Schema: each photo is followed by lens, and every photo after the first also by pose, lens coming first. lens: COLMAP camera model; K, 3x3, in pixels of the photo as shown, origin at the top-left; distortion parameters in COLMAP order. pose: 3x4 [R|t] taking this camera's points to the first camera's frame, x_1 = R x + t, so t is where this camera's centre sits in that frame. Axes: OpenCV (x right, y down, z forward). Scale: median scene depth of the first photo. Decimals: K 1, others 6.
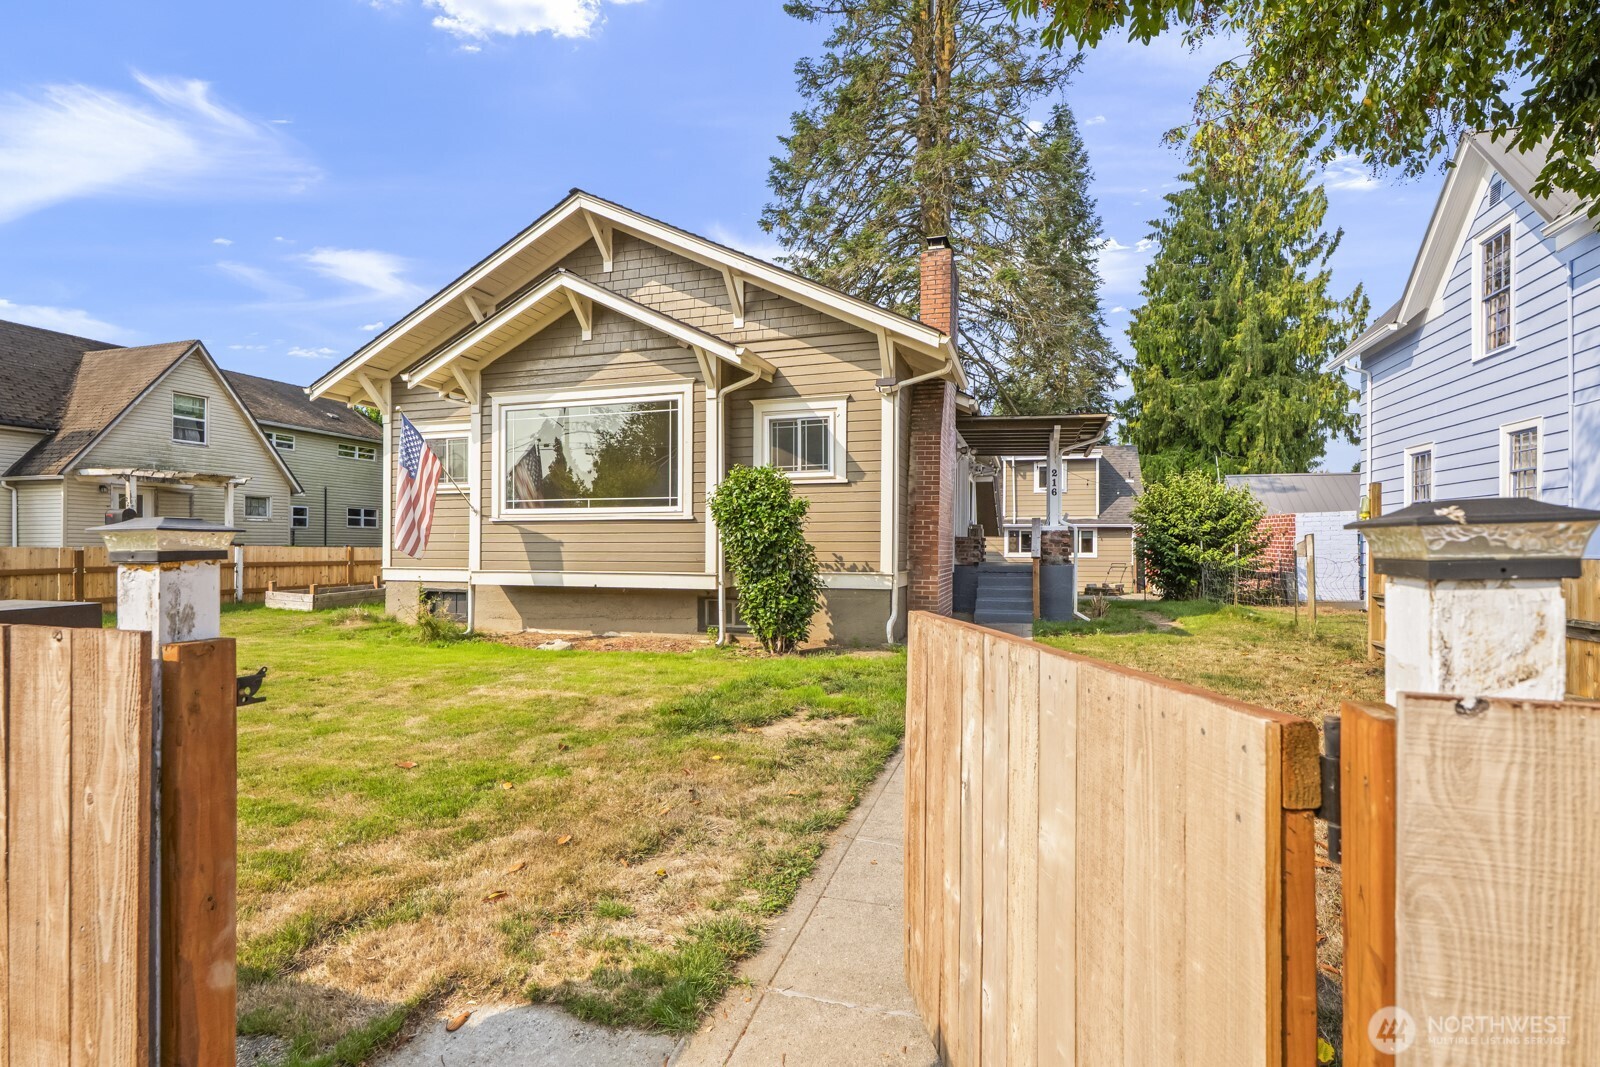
lens RADIAL K [[741.0, 0, 799.8], [0, 741.0, 540.4], [0, 0, 1]] dist [0.005814, 0.000601]
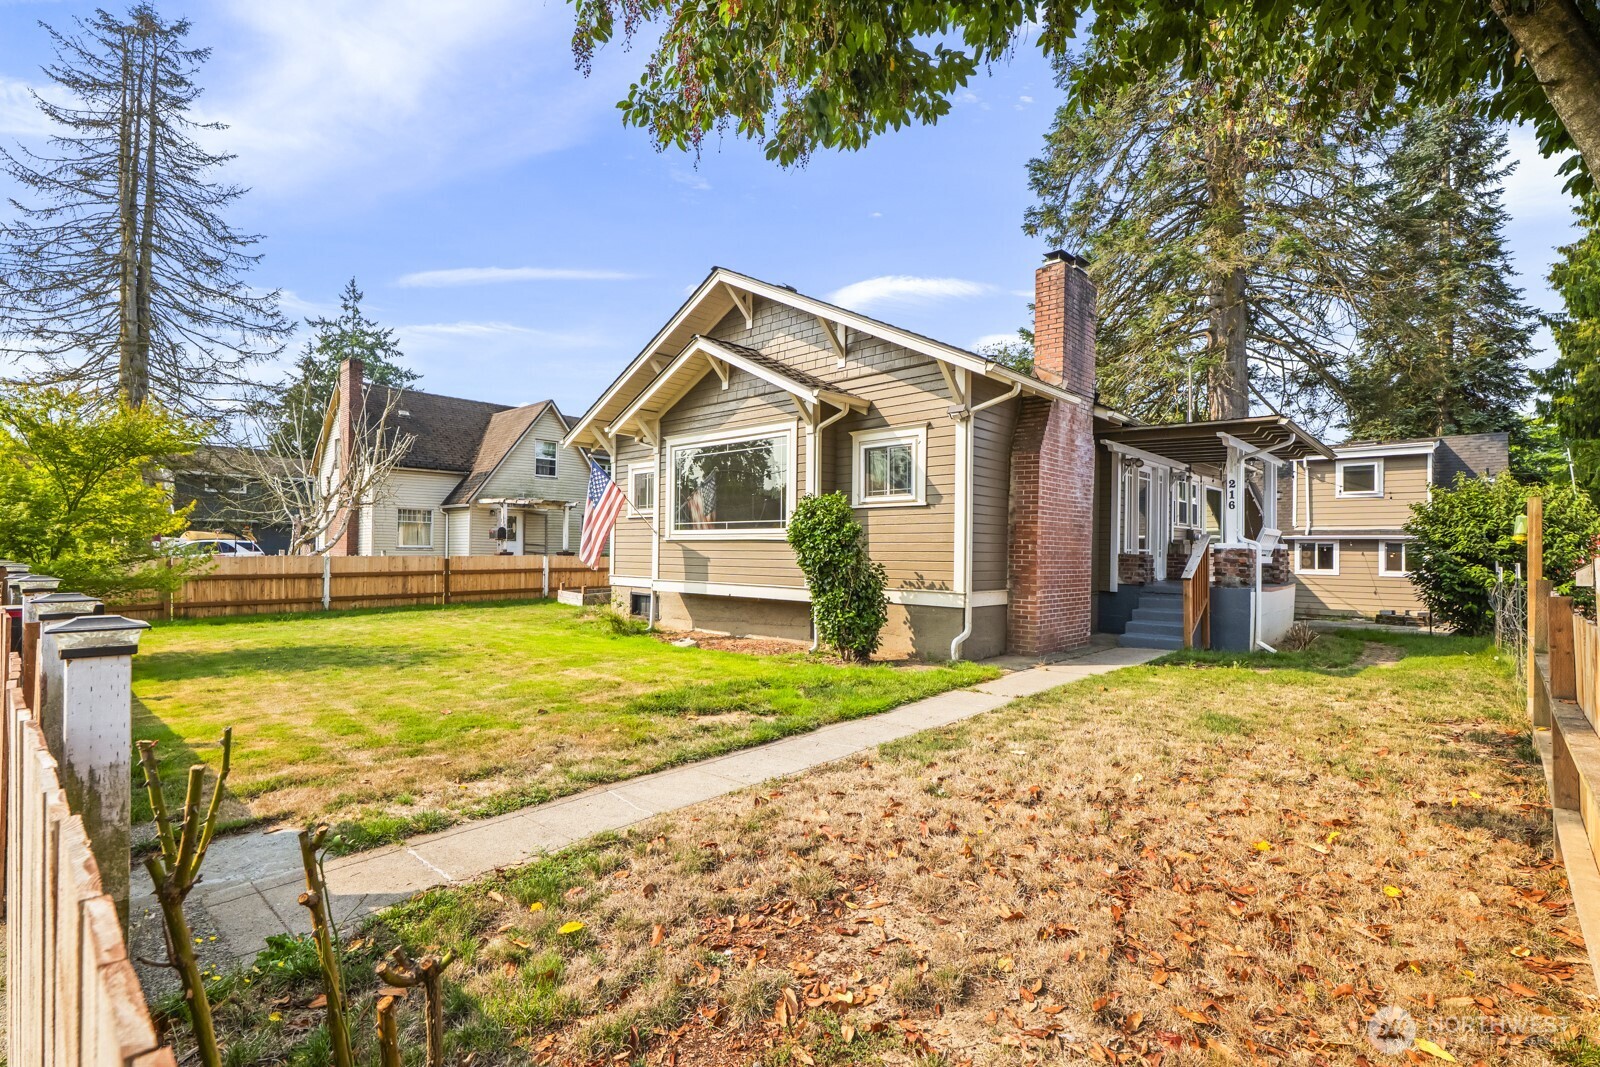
lens RADIAL K [[741.0, 0, 799.8], [0, 741.0, 540.4], [0, 0, 1]] dist [0.005814, 0.000601]
pose [[0.907516, 0.001454, -0.420015, 0.203609], [-0.005502, 0.999949, -0.008428, -0.010594], [0.419981, 0.009959, 0.907478, -0.020820]]
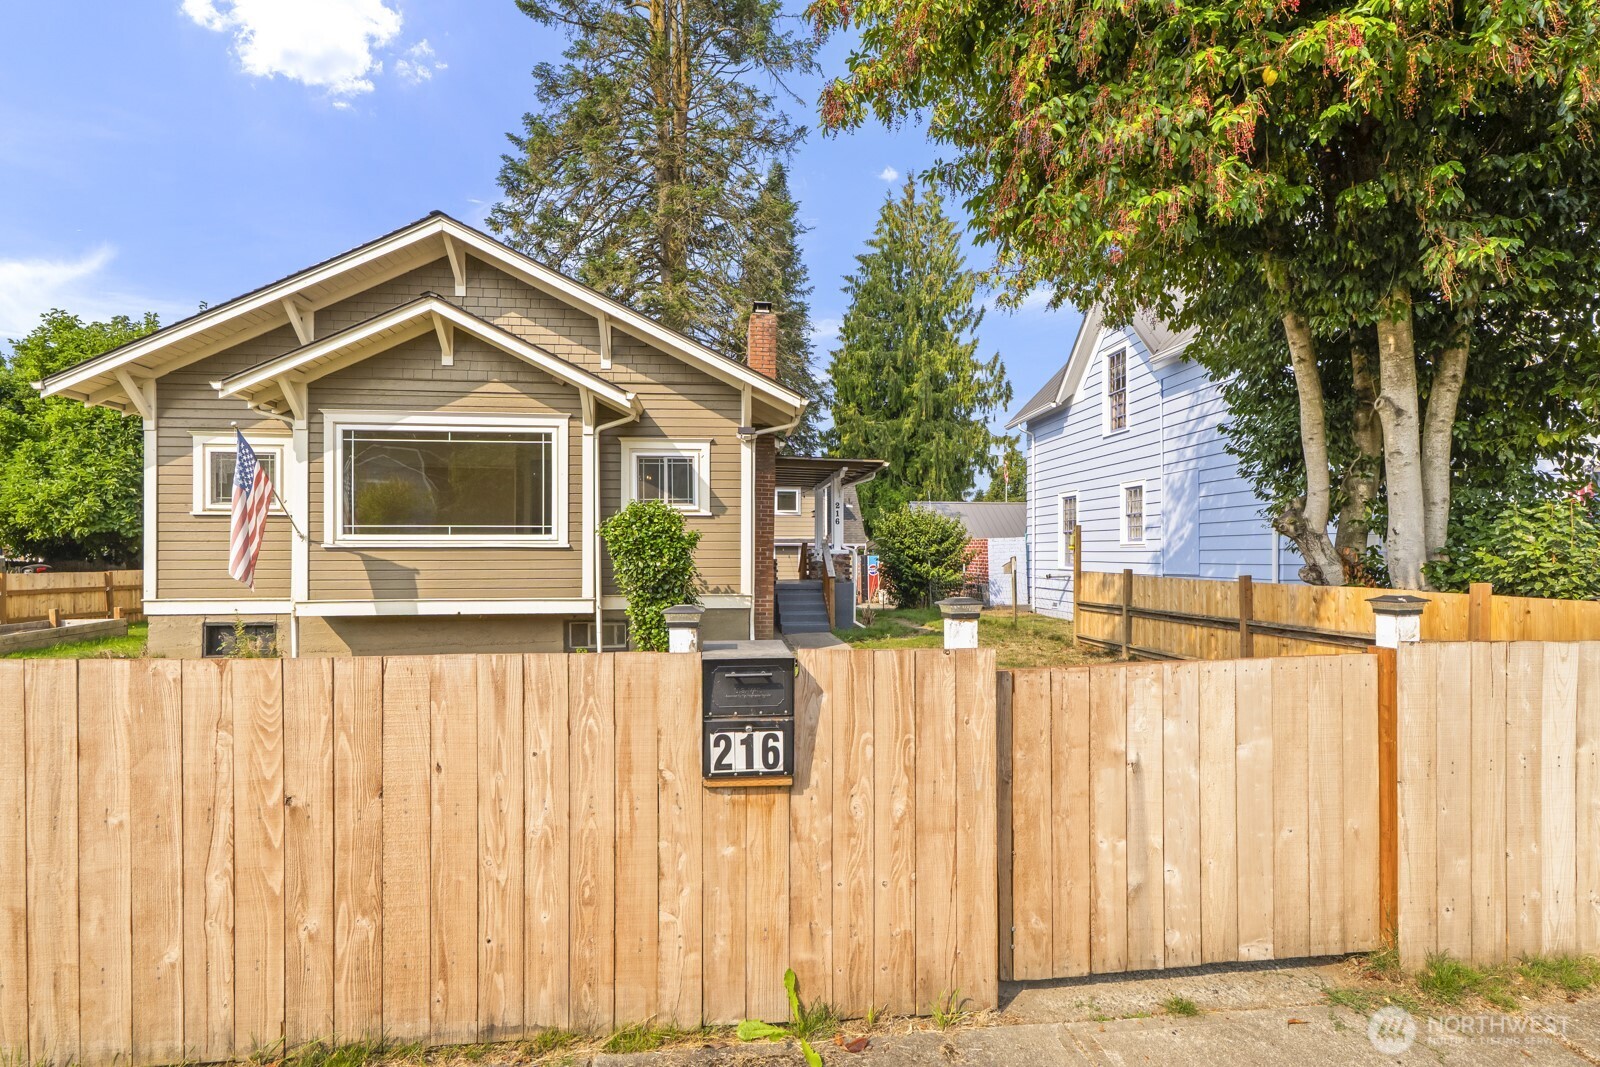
lens RADIAL K [[744.0, 0, 800.9], [0, 744.0, 550.4], [0, 0, 1]] dist [0.003616, 0.000499]
pose [[0.915455, 0.000313, 0.402421, -0.159848], [0.000973, 0.999995, -0.002992, -0.012311], [-0.402420, 0.003131, 0.915450, -0.061812]]
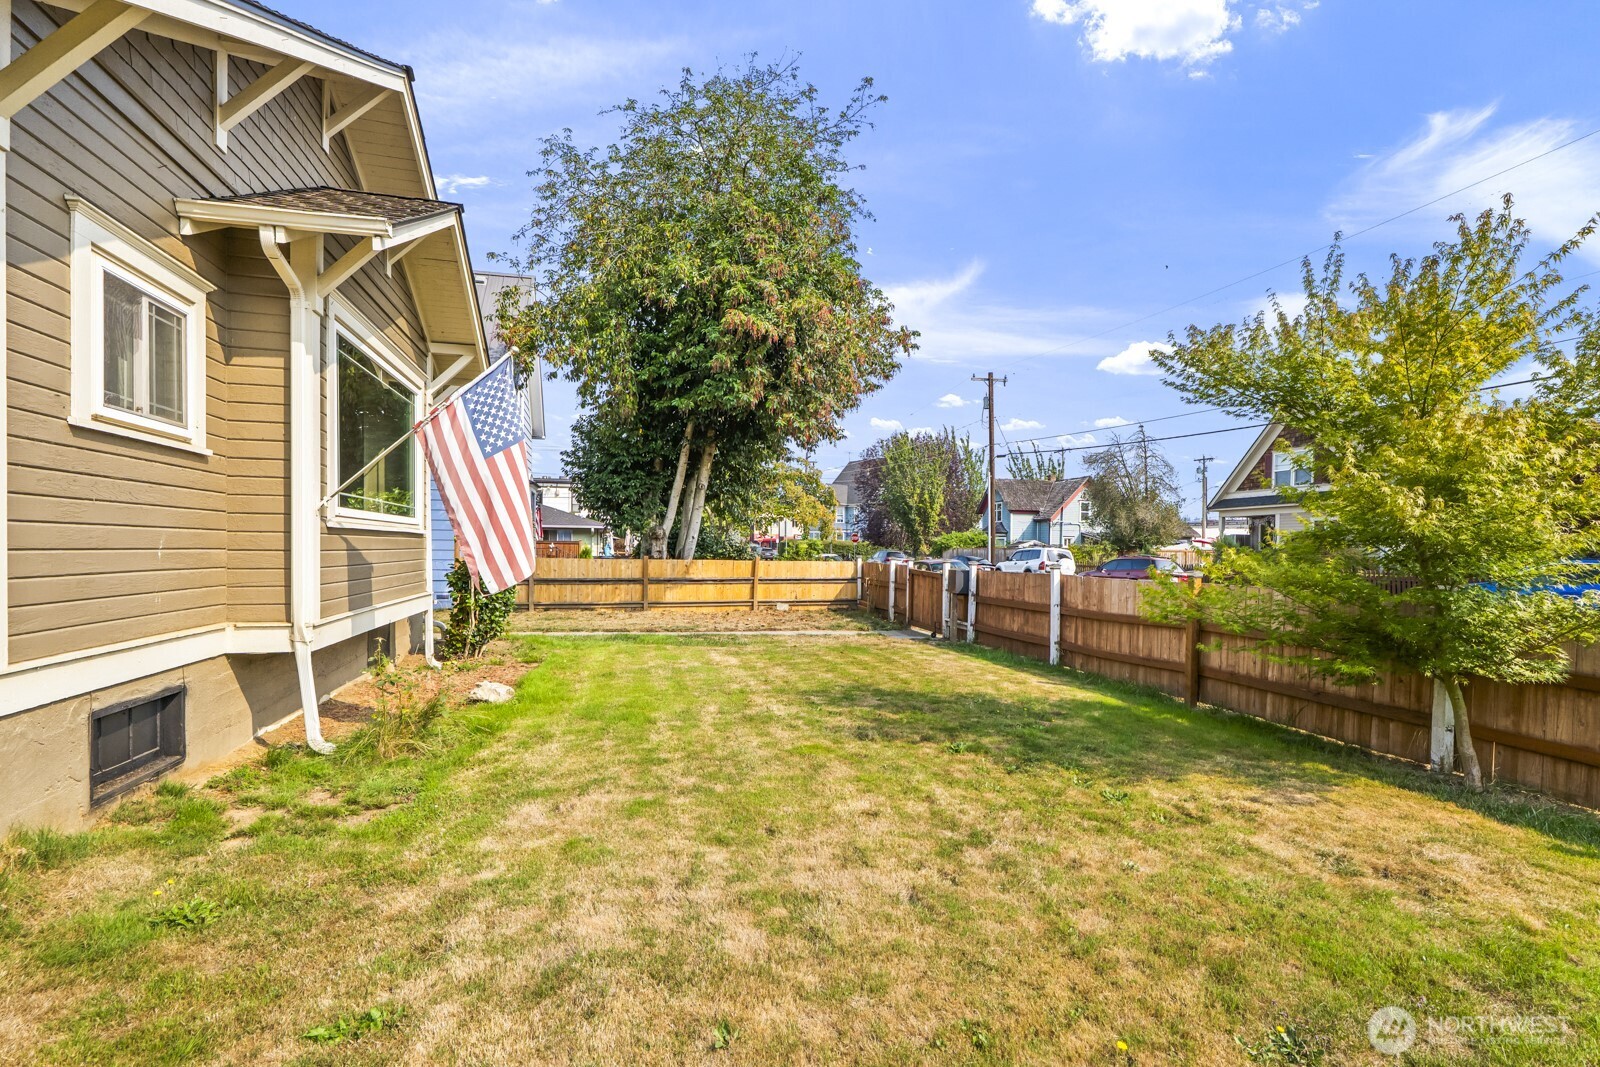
lens RADIAL K [[758.4, 0, 793.3], [0, 758.4, 560.3], [0, 0, 1]] dist [0.004048, 0.000136]
pose [[-0.516553, -0.021179, 0.855993, -0.693032], [-0.016183, 0.999757, 0.014970, -0.010340], [-0.856102, -0.006120, -0.516770, 0.649305]]
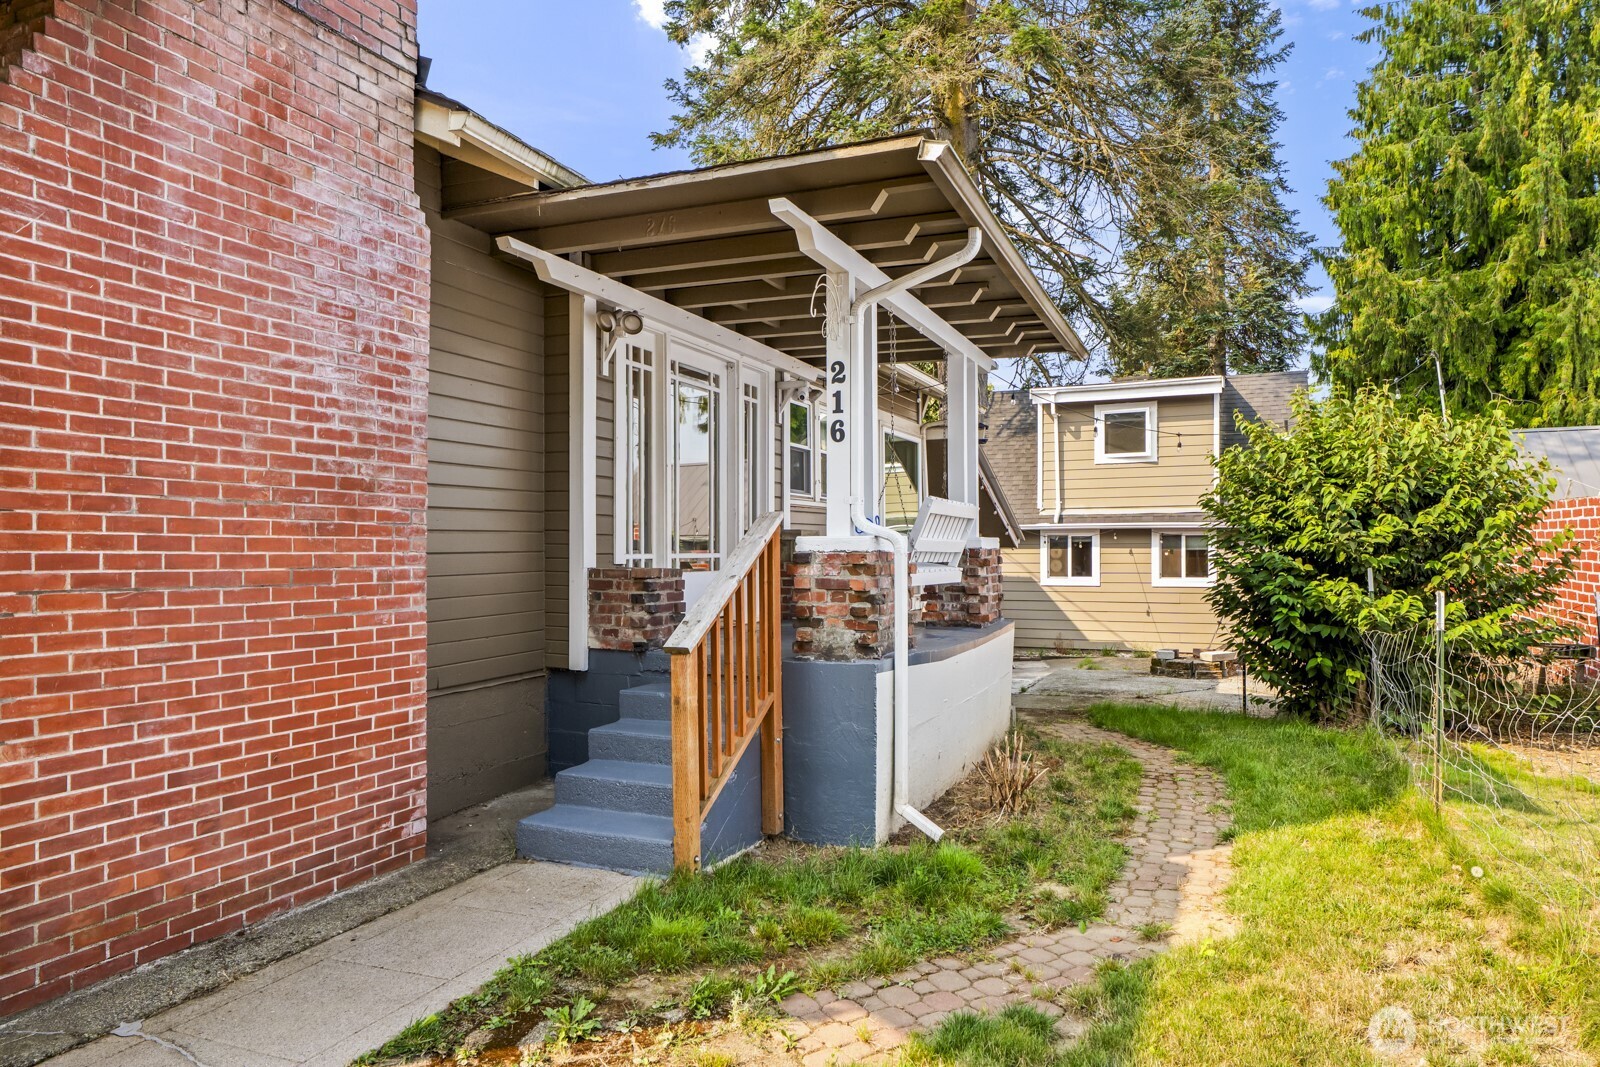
lens RADIAL K [[998.9, 0, 810.5], [0, 998.9, 538.7], [0, 0, 1]] dist [0.027317, -0.002897]
pose [[0.995734, -0.006853, -0.092016, 0.305741], [0.006271, 0.999958, -0.006614, -0.013049], [0.092057, 0.006009, 0.995736, 0.465196]]
